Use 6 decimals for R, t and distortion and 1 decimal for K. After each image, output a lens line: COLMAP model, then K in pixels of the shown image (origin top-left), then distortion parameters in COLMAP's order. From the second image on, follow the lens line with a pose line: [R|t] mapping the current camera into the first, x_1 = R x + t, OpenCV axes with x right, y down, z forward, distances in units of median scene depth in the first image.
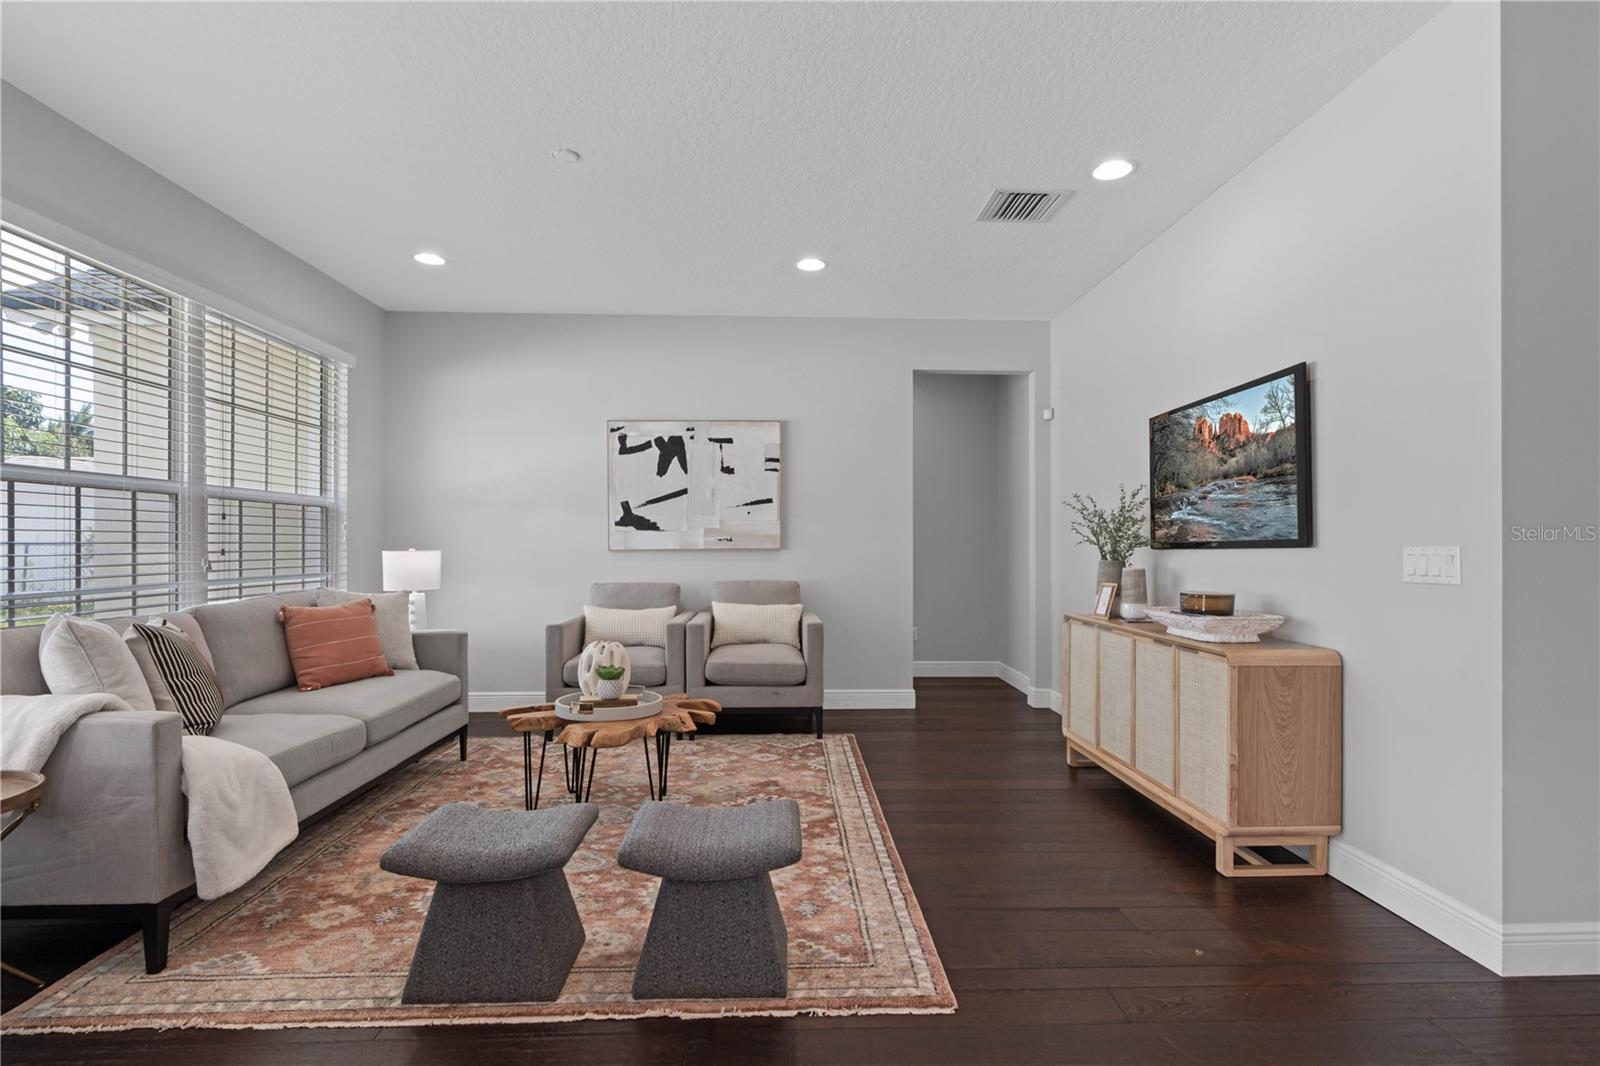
lens RADIAL K [[777.5, 0, 802.9], [0, 777.5, 546.5], [0, 0, 1]] dist [-0.002345, 0.001867]
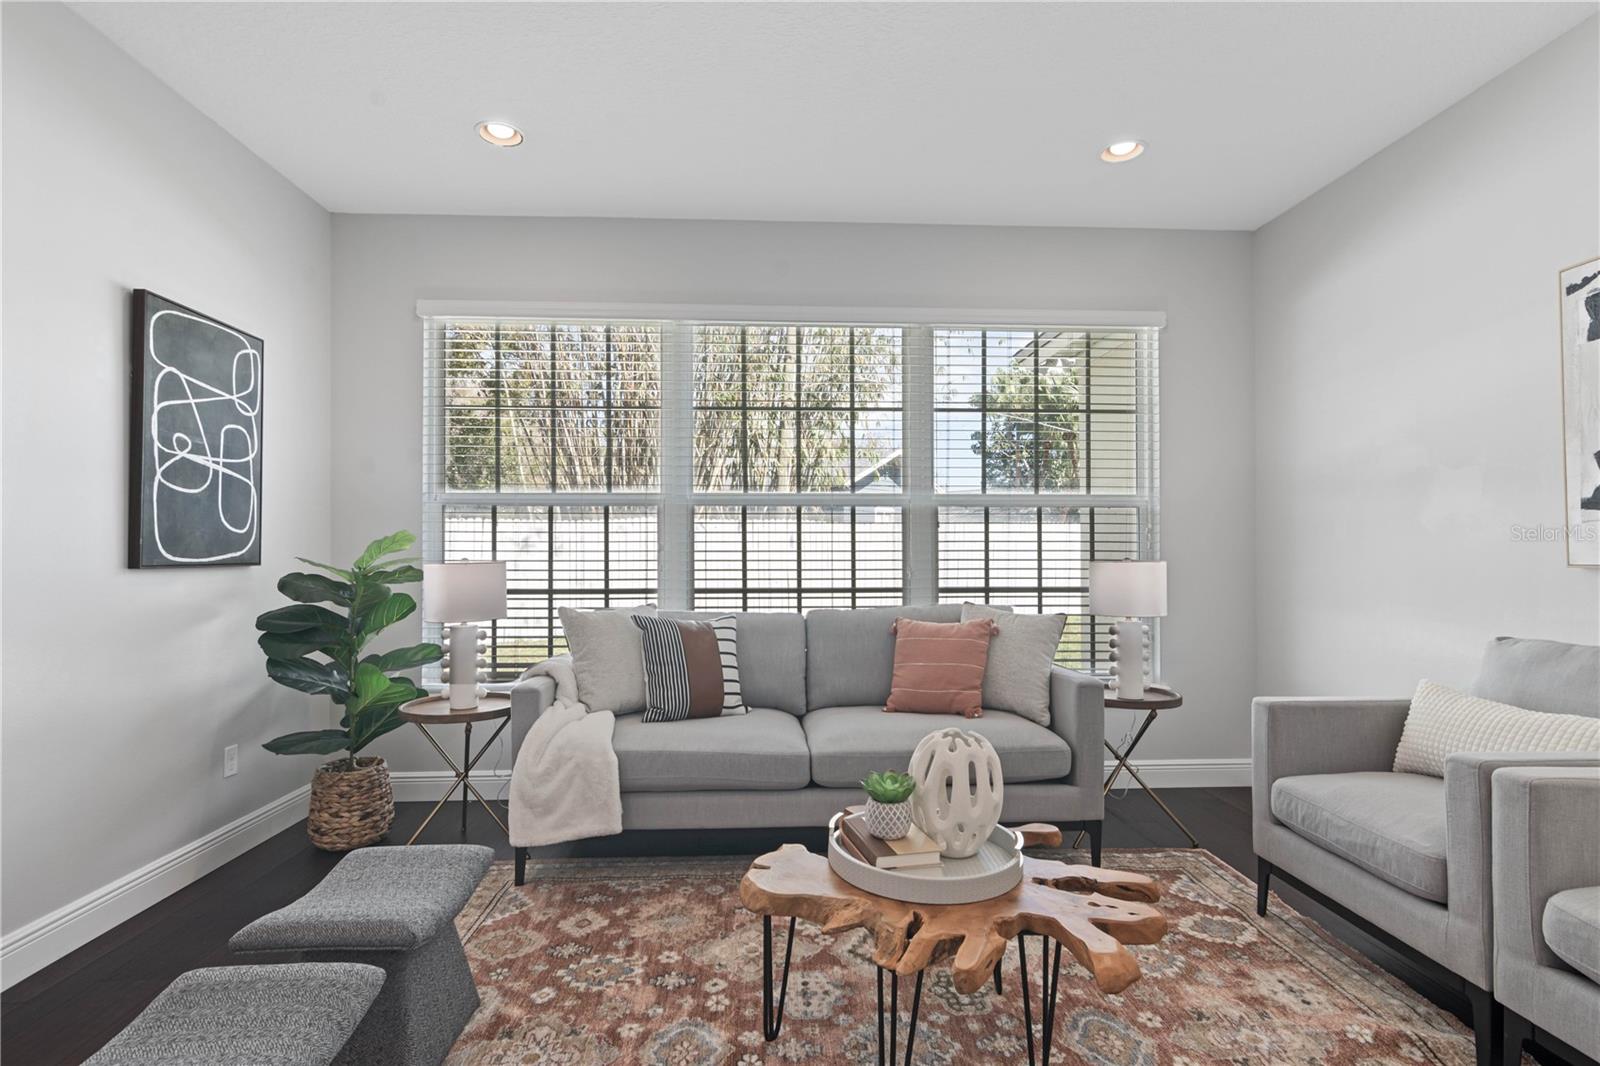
lens RADIAL K [[777.5, 0, 804.4], [0, 777.5, 542.4], [0, 0, 1]] dist [-0.002345, 0.001867]
pose [[0.013511, -0.014066, -0.999810, 0.247783], [-0.003480, 0.999894, -0.014114, -0.000837], [0.999903, 0.003670, 0.013461, 0.771486]]
